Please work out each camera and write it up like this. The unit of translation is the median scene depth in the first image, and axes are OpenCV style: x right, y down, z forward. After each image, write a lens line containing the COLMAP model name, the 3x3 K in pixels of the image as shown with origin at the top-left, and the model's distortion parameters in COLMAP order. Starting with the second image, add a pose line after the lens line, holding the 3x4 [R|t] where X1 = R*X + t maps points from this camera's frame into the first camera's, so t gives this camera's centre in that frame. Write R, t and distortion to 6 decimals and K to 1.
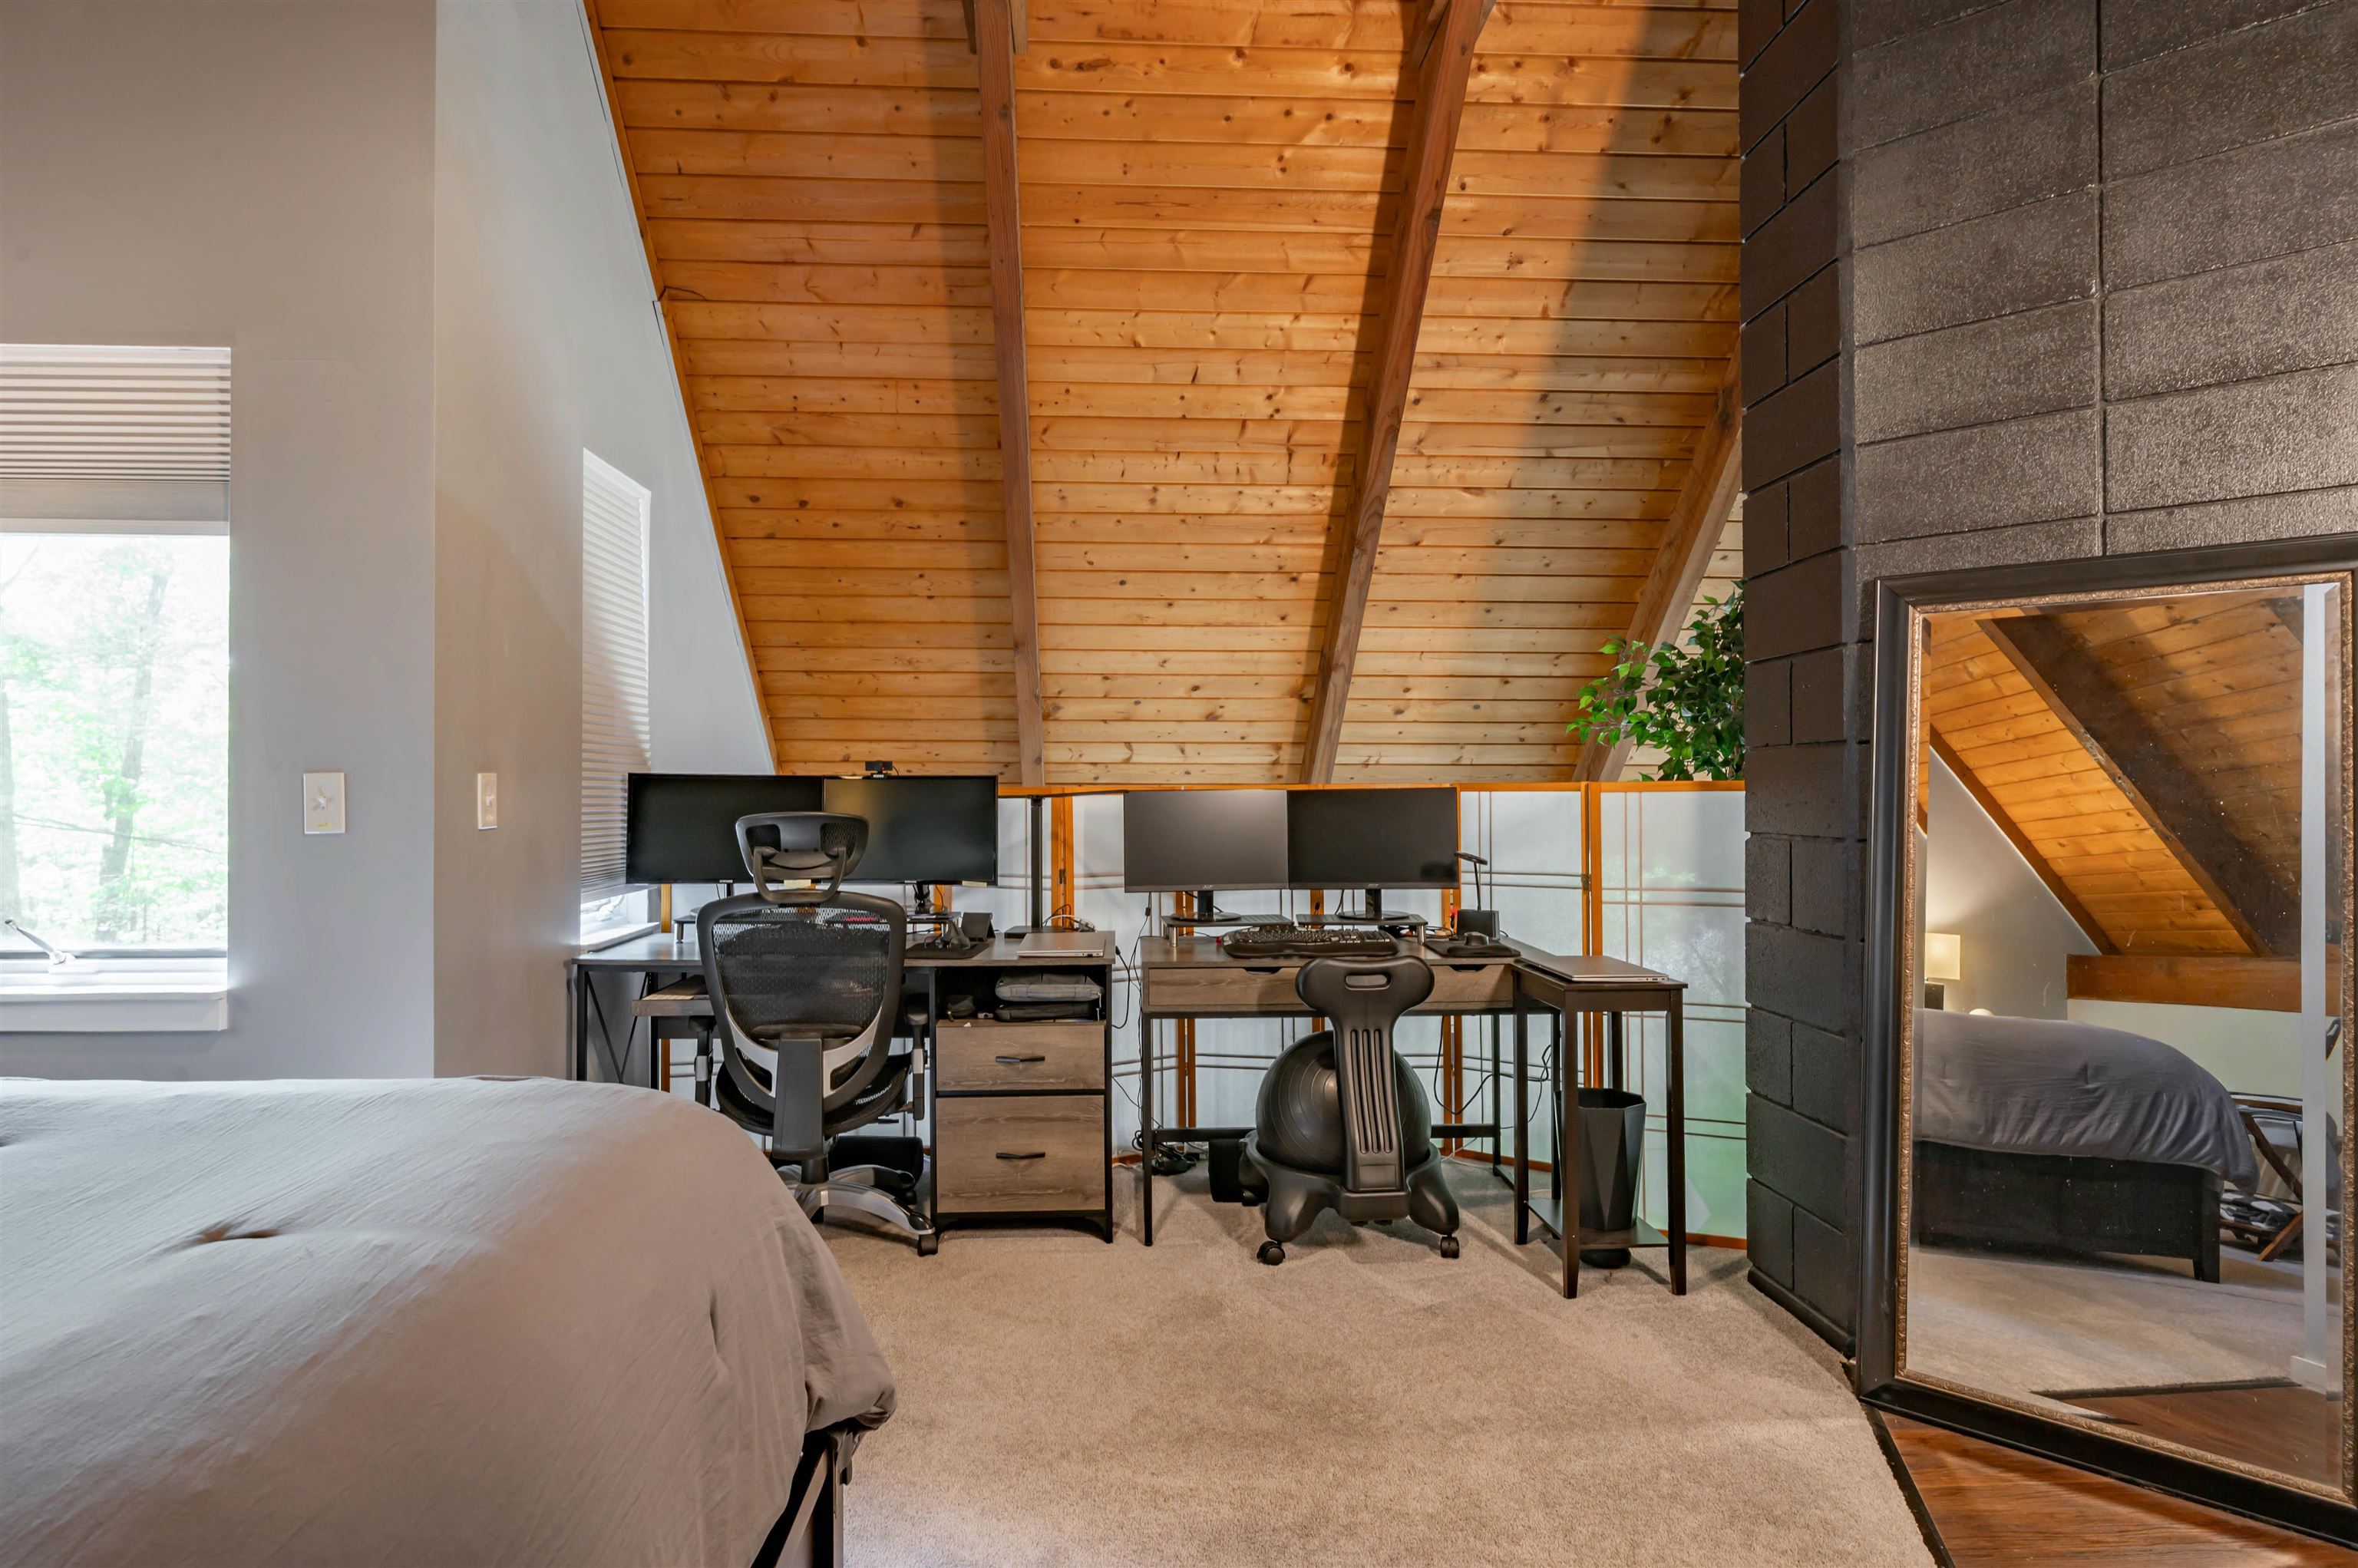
lens RADIAL K [[1234.3, 0, 1151.4], [0, 1234.3, 780.8], [0, 0, 1]] dist [-0.002974, 0.000392]
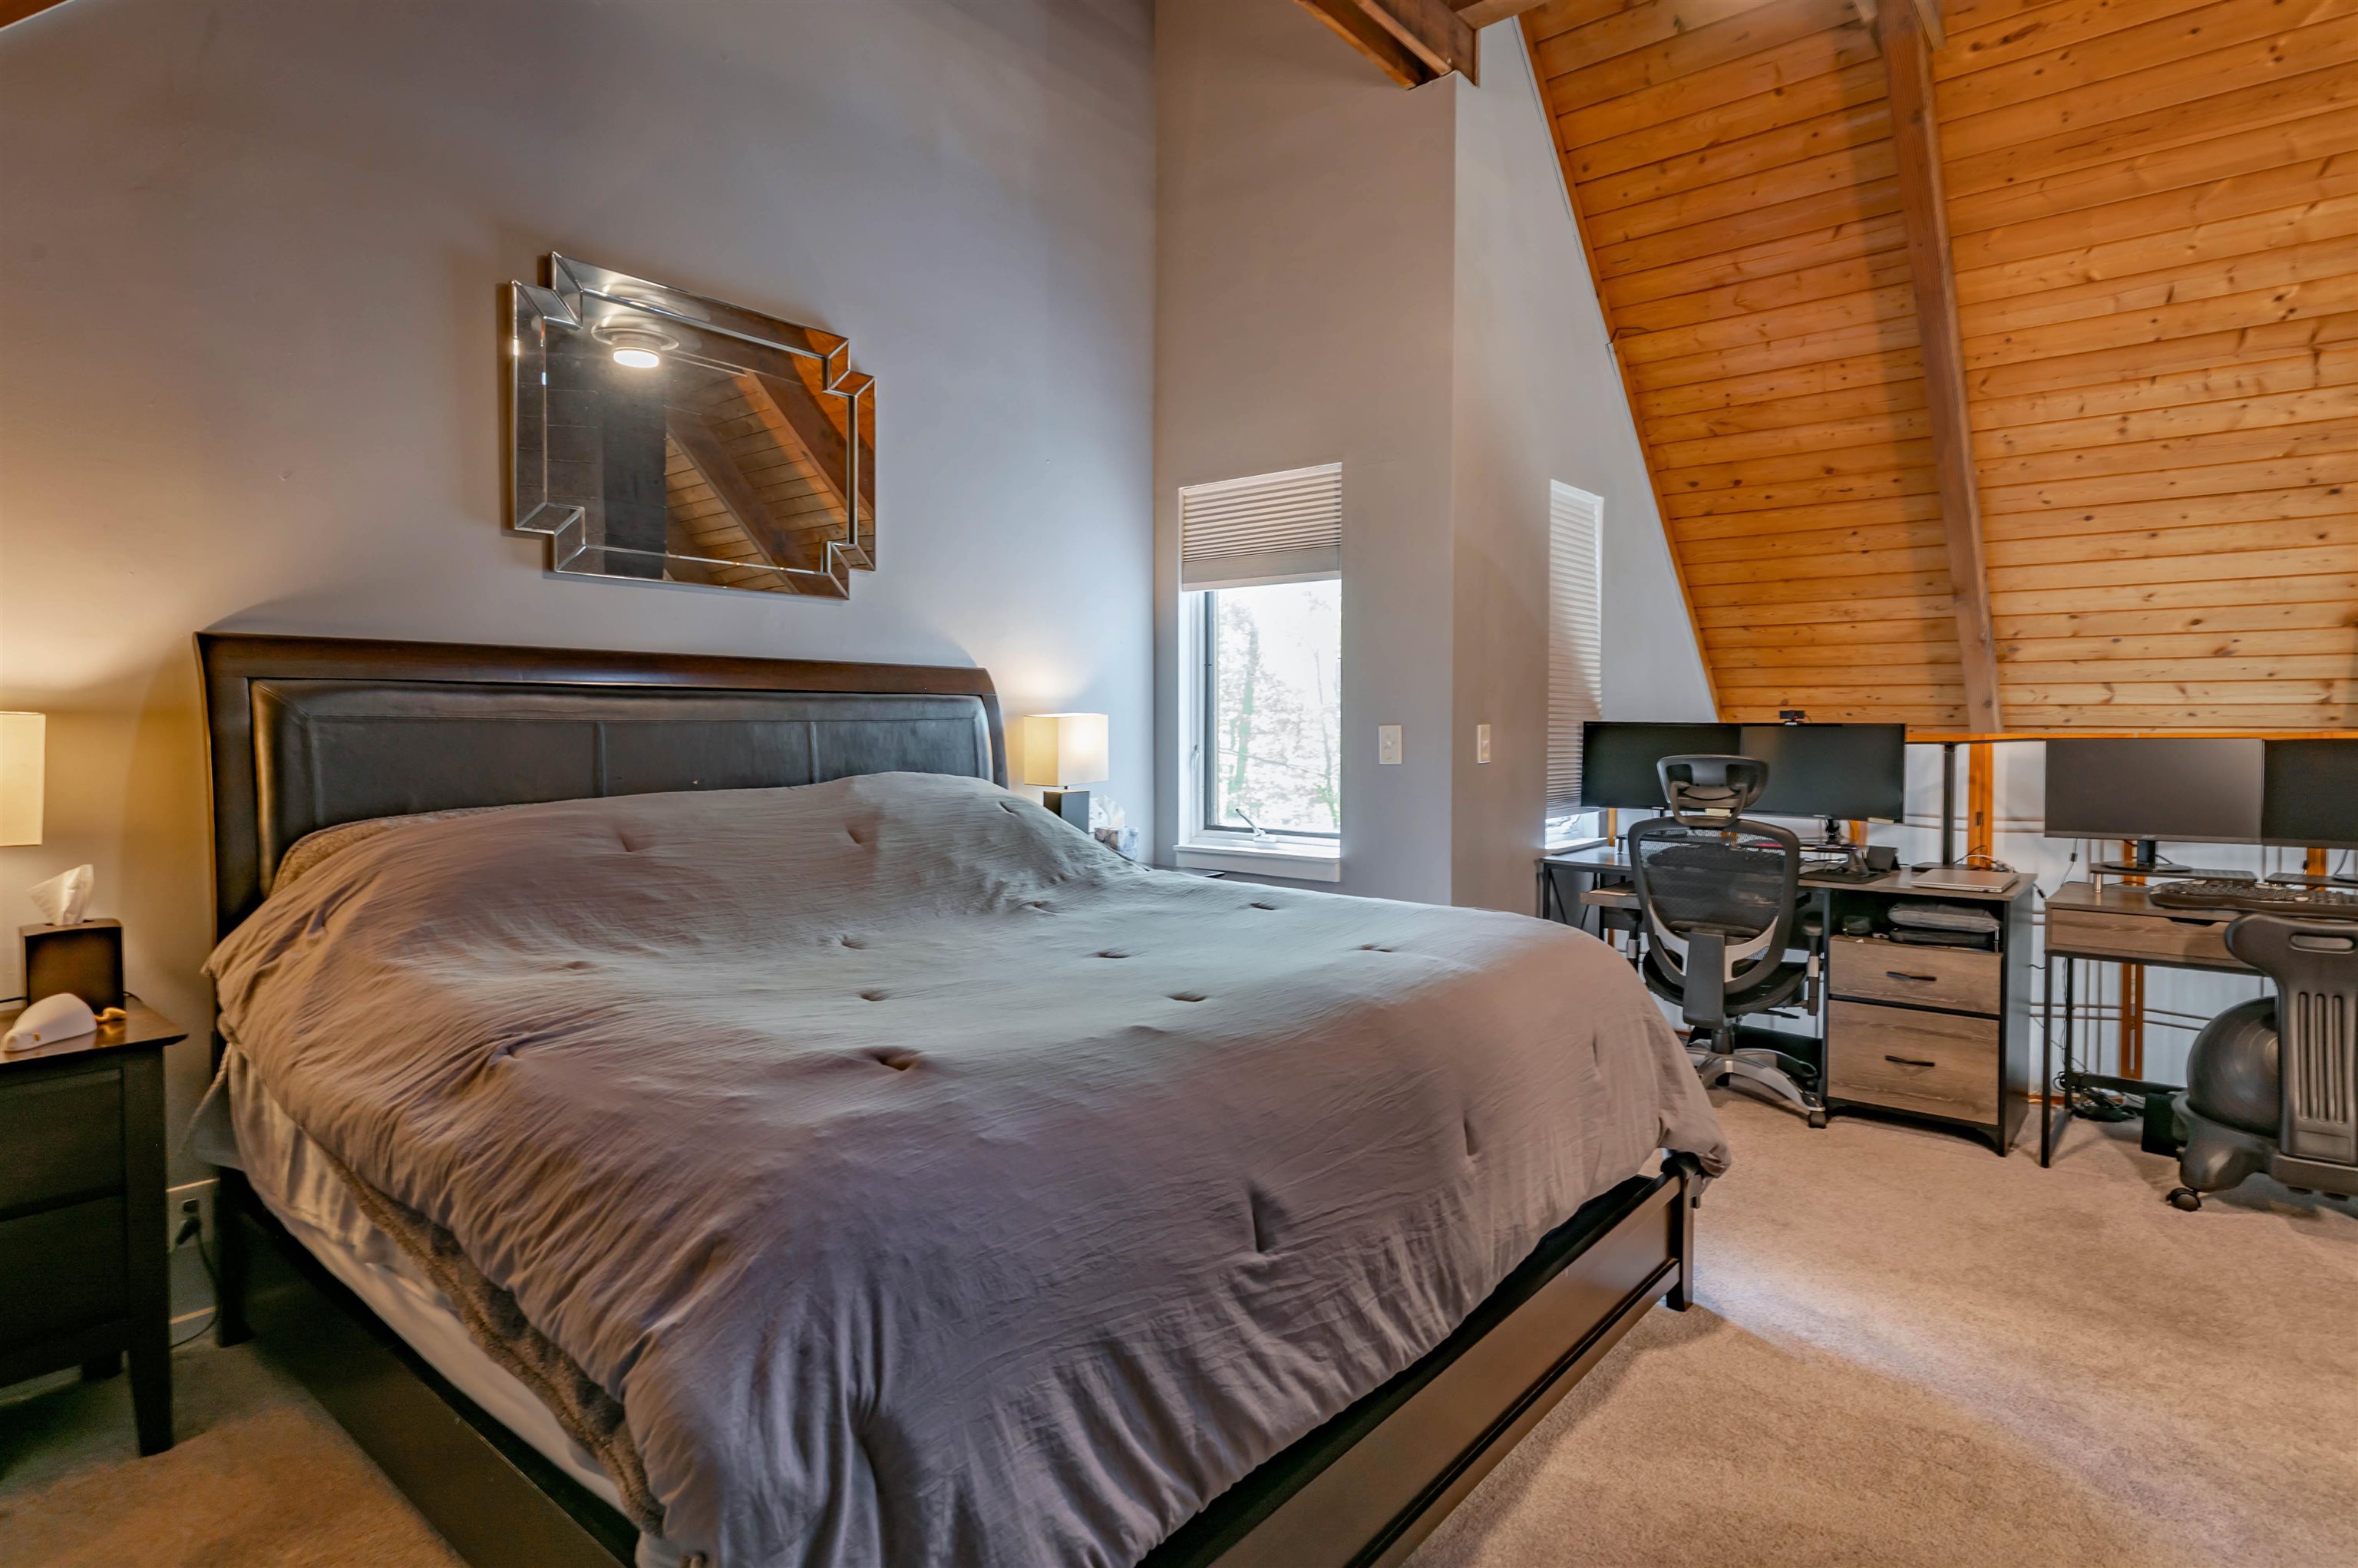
lens RADIAL K [[1236.8, 0, 1178.1], [0, 1236.8, 766.8], [0, 0, 1]] dist [-0.002802, 0.001255]
pose [[0.738396, 0.024573, -0.673919, 0.132593], [0.005057, 0.999106, 0.041971, -0.014448], [0.674348, -0.034399, 0.737612, -0.237134]]
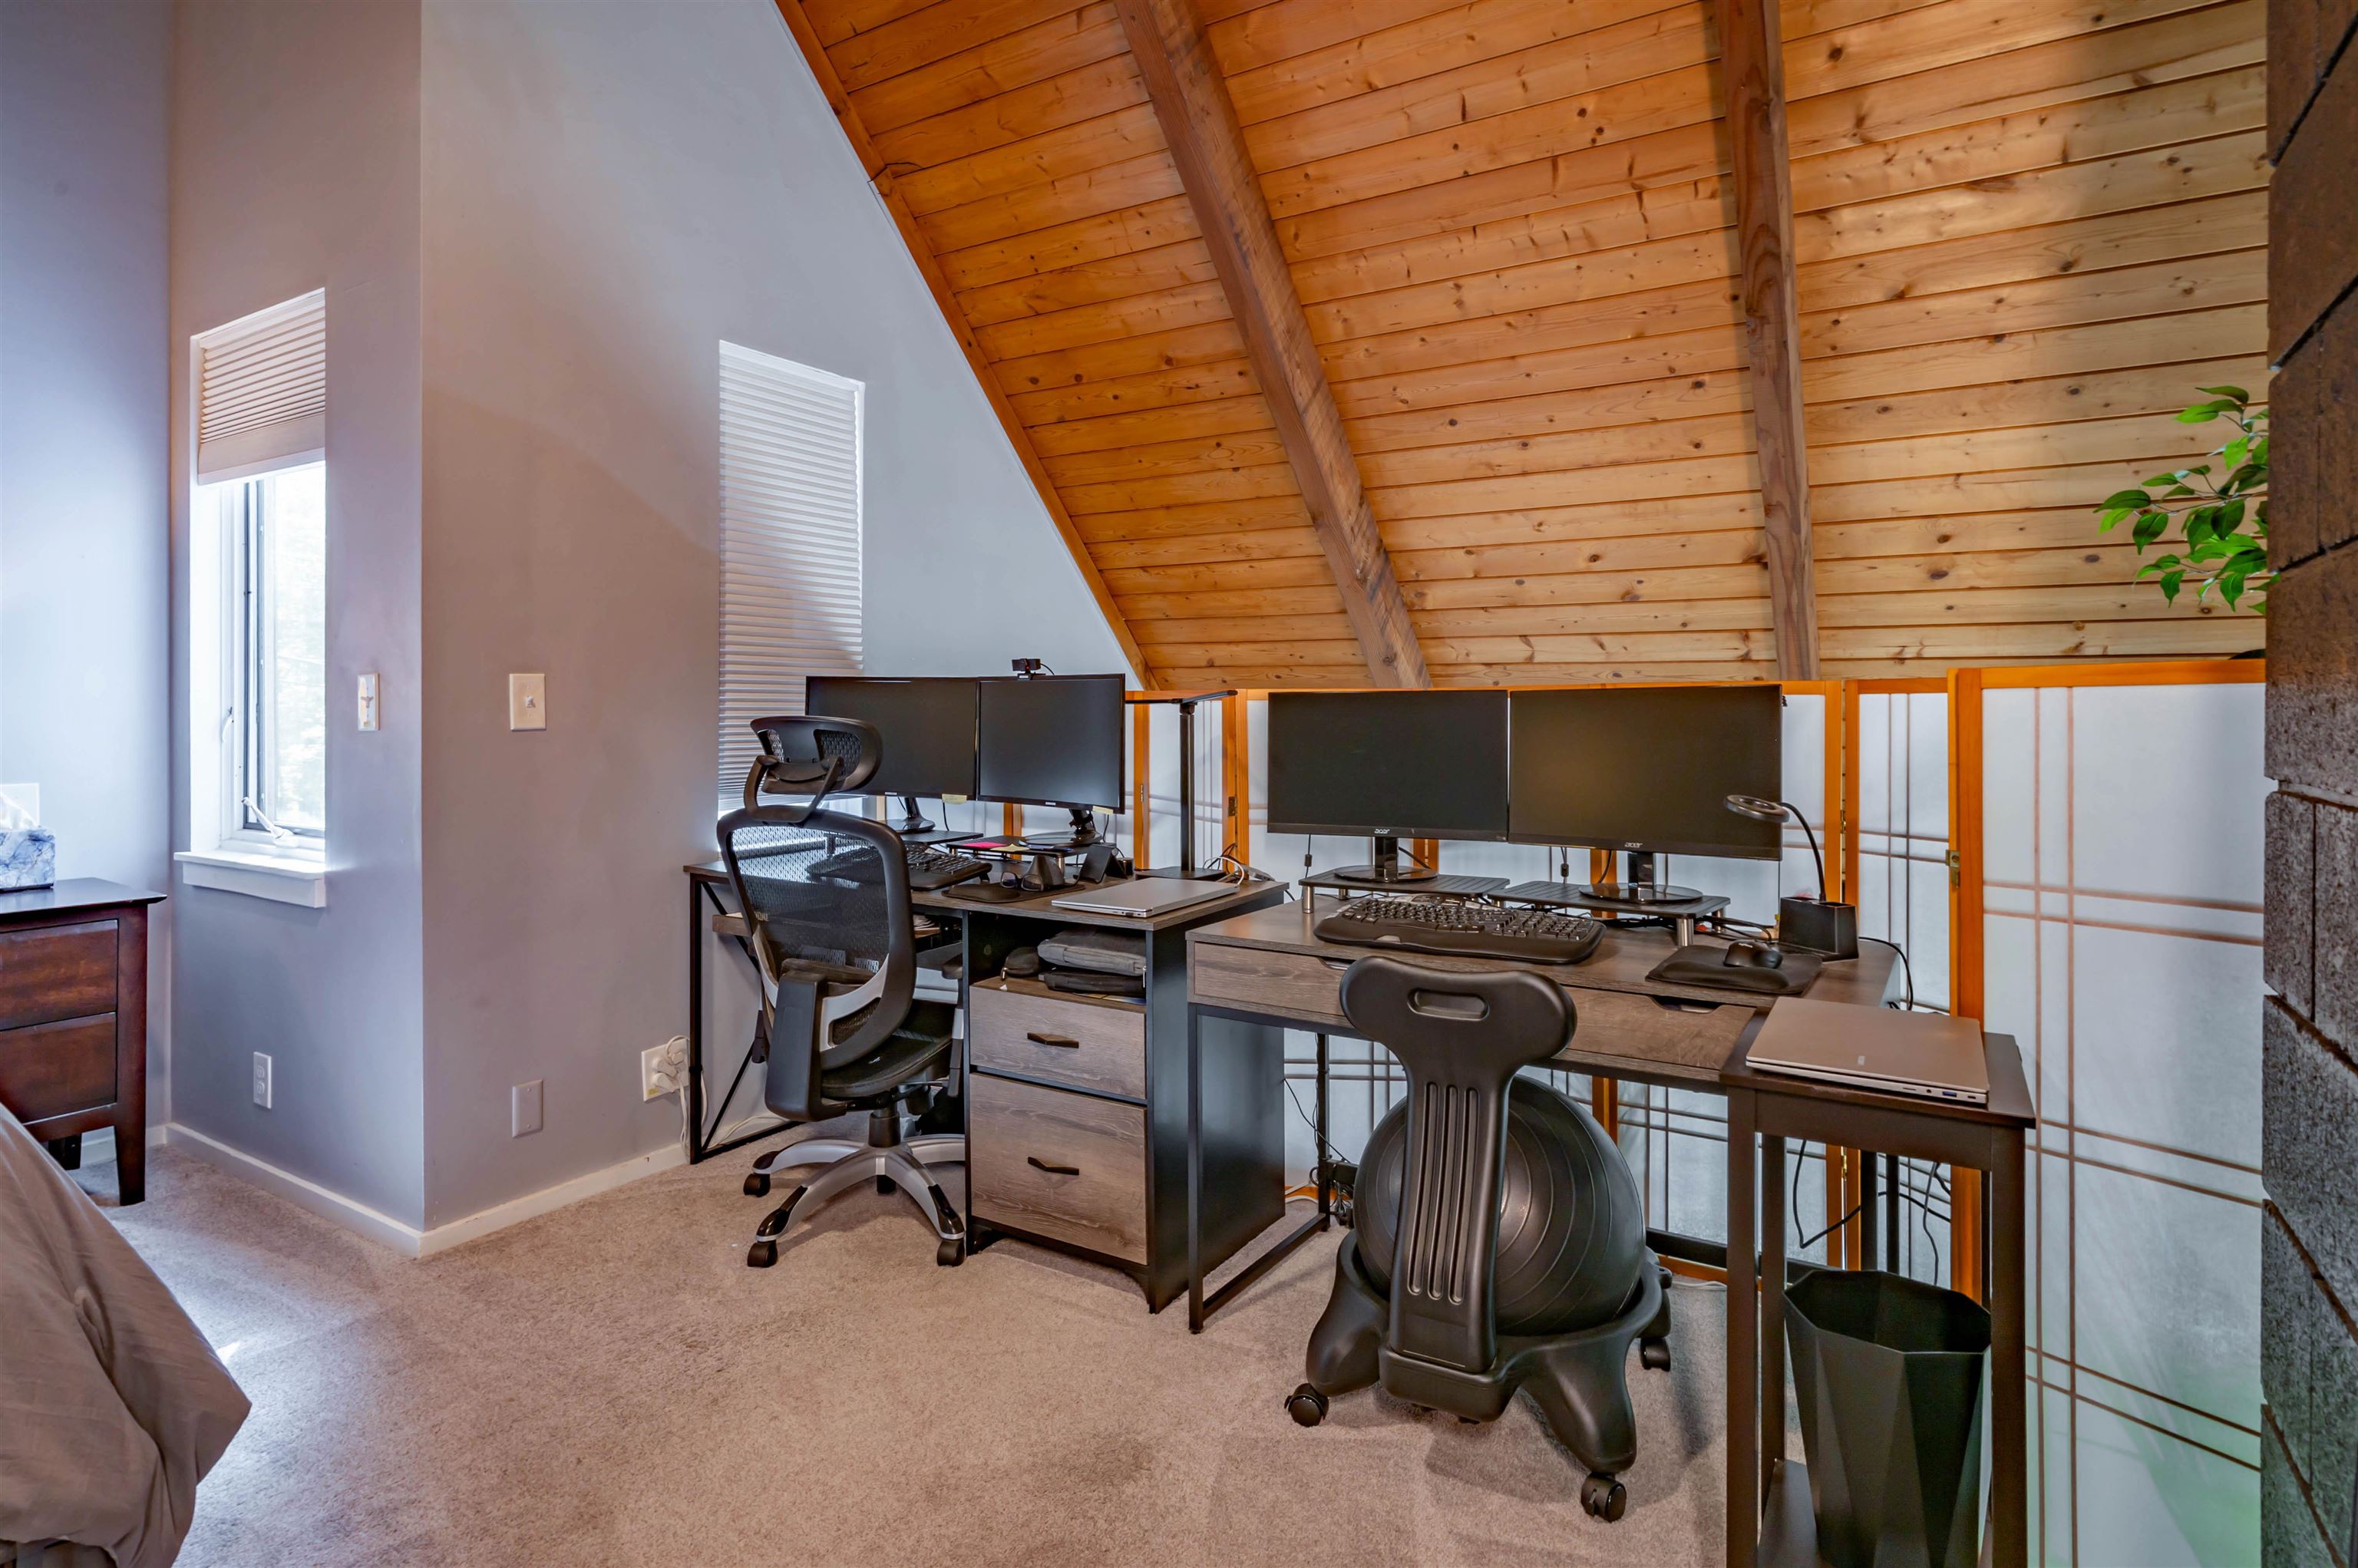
lens RADIAL K [[1217.4, 0, 1170.5], [0, 1217.4, 712.5], [0, 0, 1]] dist [-0.002789, 0.001769]
pose [[0.820933, 0.004538, -0.571006, 0.327778], [0.001742, 0.999944, 0.010452, 0.011602], [0.571022, -0.009575, 0.820879, 0.360405]]
